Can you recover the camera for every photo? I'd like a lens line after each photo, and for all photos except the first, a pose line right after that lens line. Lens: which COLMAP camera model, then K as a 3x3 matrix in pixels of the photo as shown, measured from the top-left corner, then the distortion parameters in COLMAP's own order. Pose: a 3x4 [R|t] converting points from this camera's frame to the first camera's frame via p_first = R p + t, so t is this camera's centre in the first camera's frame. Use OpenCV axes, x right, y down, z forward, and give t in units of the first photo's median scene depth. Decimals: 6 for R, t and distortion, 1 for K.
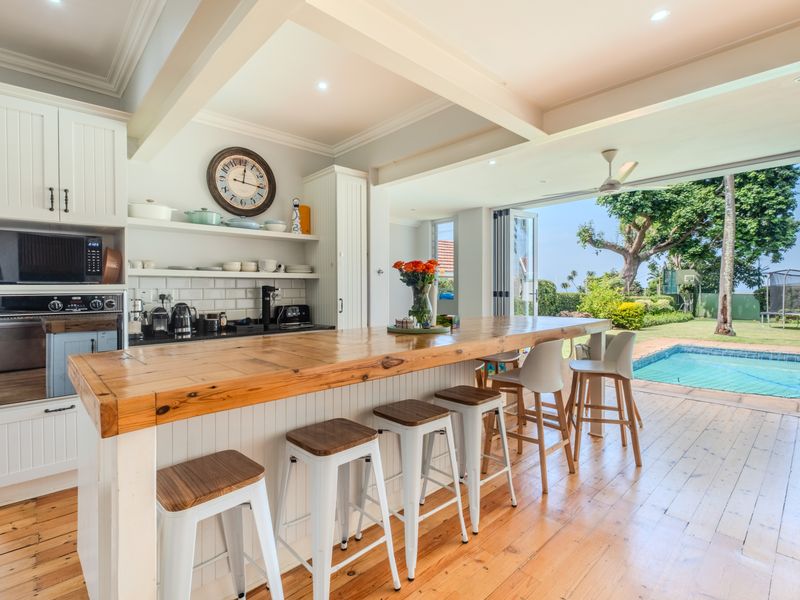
lens RADIAL K [[390.5, 0, 401.8], [0, 390.5, 291.5], [0, 0, 1]] dist [0.001065, -0.000317]
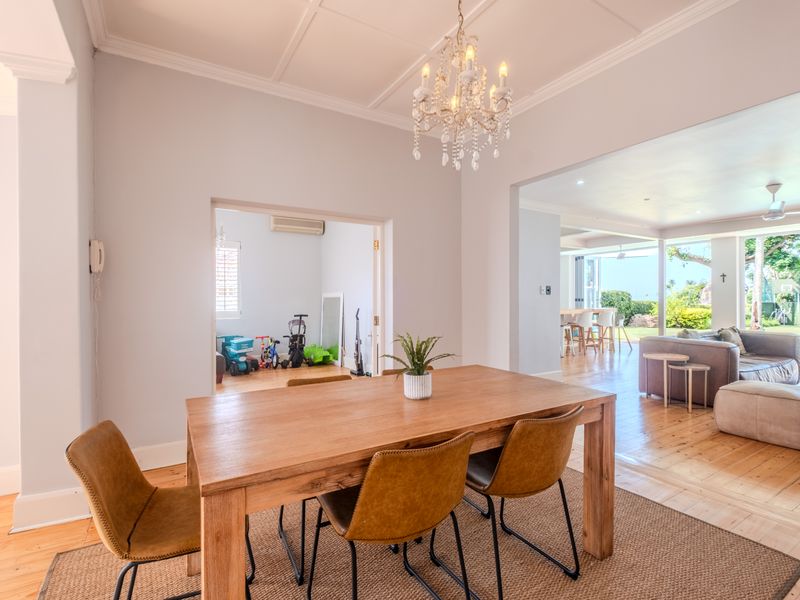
lens RADIAL K [[387.7, 0, 400.0], [0, 387.7, 300.0], [0, 0, 1]] dist [-0.019153, -0.000691]
pose [[0.974670, 0.001957, -0.223641, -0.269434], [-0.002181, 0.999997, -0.000754, 0.015153], [0.223639, 0.001222, 0.974671, -1.560967]]
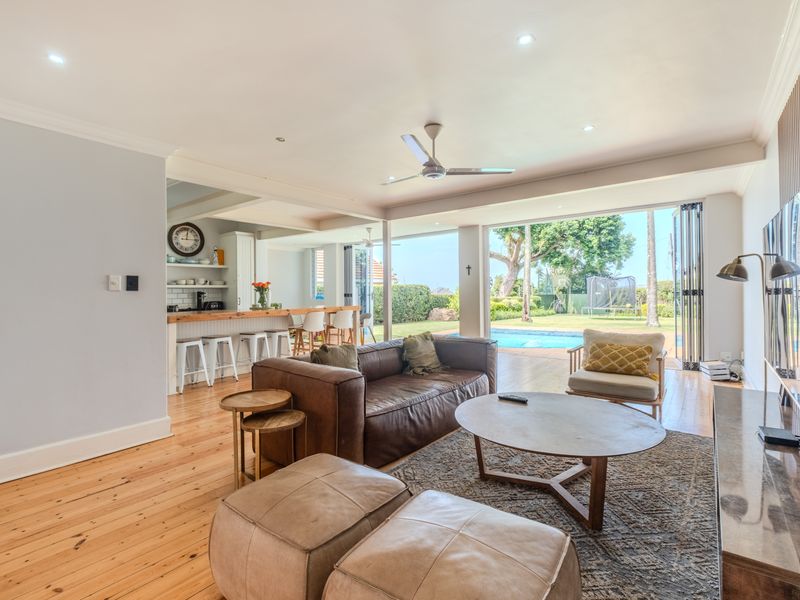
lens RADIAL K [[390.5, 0, 401.8], [0, 390.5, 291.5], [0, 0, 1]] dist [0.001065, -0.000317]
pose [[0.987427, -0.007518, 0.157897, 0.321773], [0.008802, 0.999934, -0.007435, 0.007062], [-0.157831, 0.008731, 0.987428, -1.018477]]
